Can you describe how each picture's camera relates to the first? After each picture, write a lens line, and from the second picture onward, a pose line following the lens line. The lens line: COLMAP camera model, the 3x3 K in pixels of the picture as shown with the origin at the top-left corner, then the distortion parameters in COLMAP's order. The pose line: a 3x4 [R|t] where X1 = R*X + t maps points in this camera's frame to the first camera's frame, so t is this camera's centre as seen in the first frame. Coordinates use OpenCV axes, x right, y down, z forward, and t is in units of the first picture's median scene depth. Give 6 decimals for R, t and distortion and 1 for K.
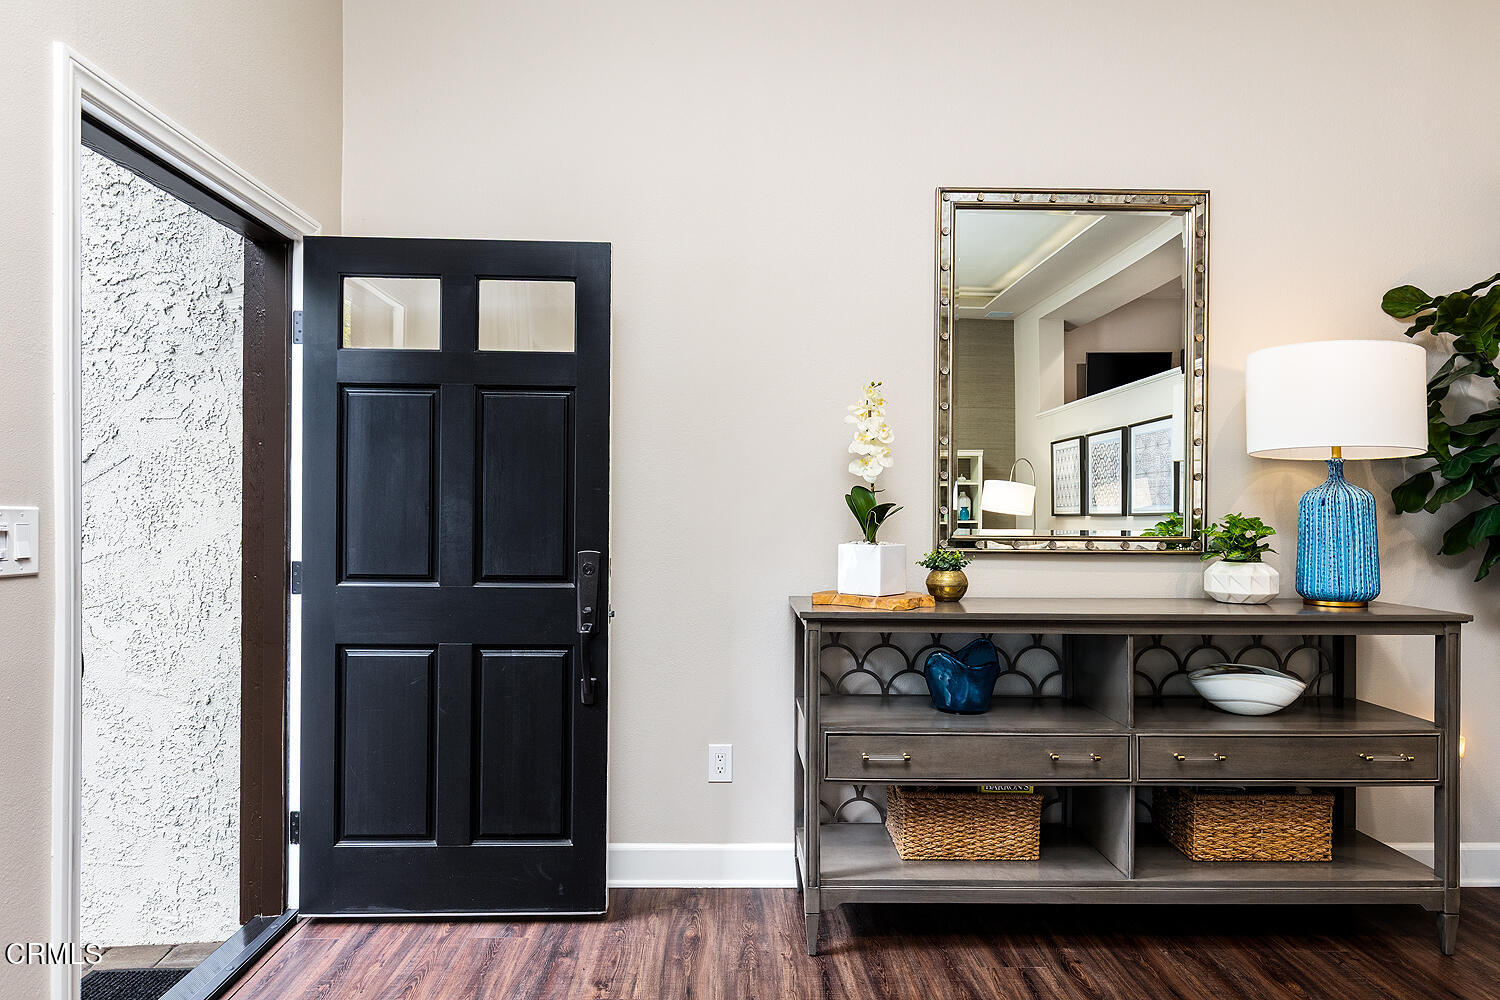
lens RADIAL K [[855.2, 0, 750.0], [0, 855.2, 500.0], [0, 0, 1]] dist [0.001791, -0.000152]
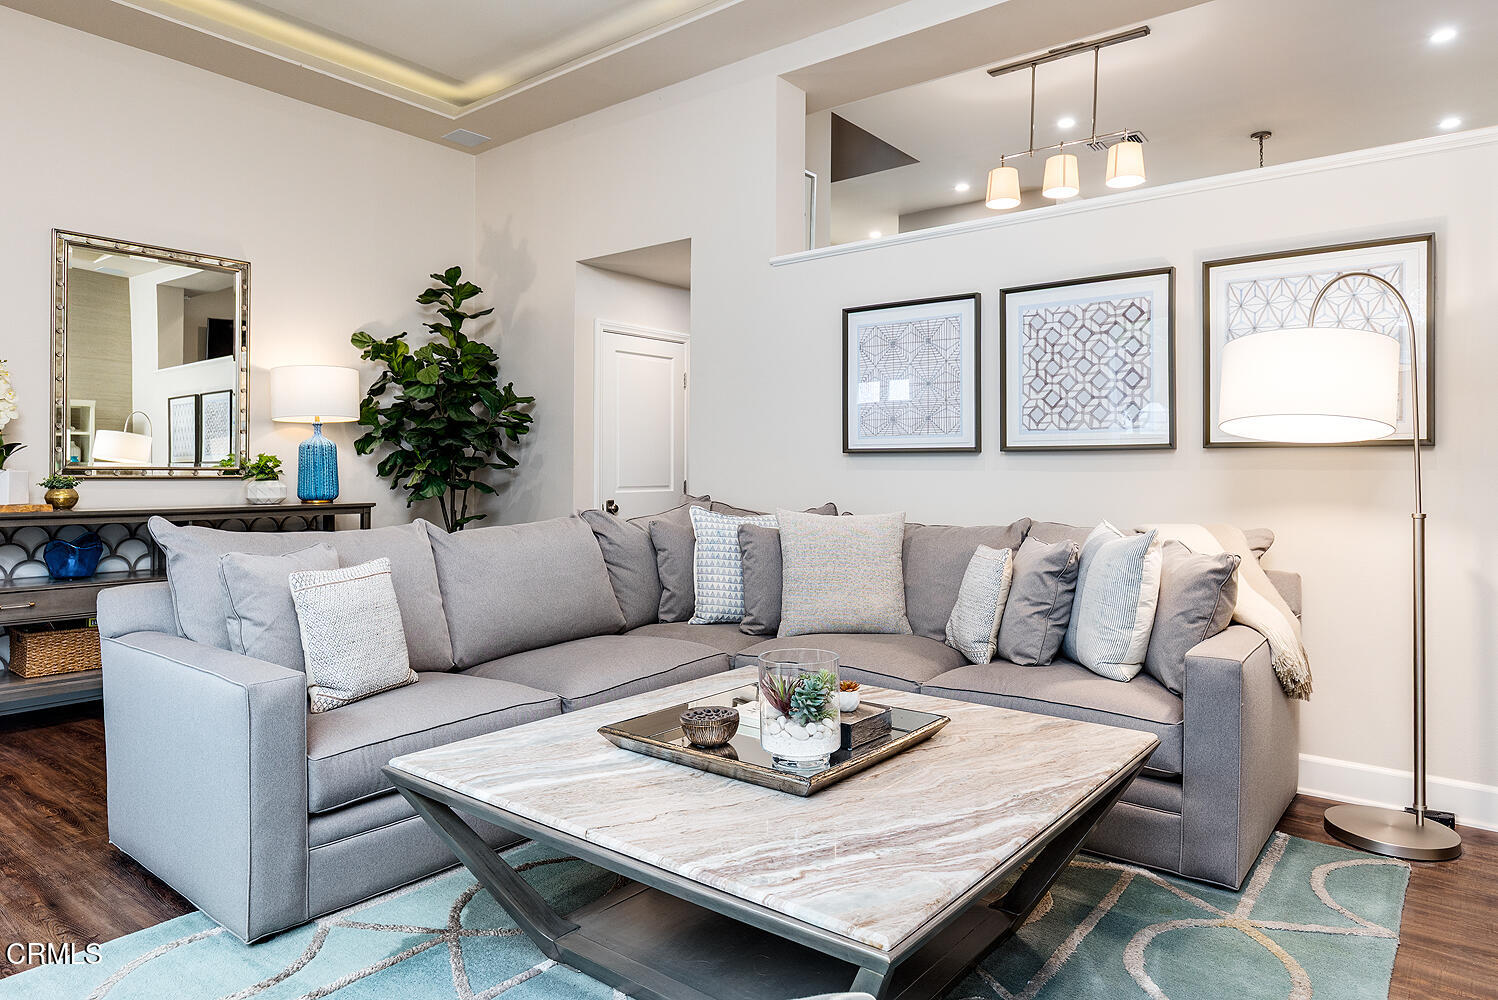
lens RADIAL K [[929.3, 0, 748.3], [0, 929.3, 466.8], [0, 0, 1]] dist [0.002820, 0.001563]
pose [[0.644096, -0.002097, 0.764942, -0.236667], [-0.005668, 0.999956, 0.007514, 0.023517], [-0.764923, -0.009176, 0.644056, -0.946606]]
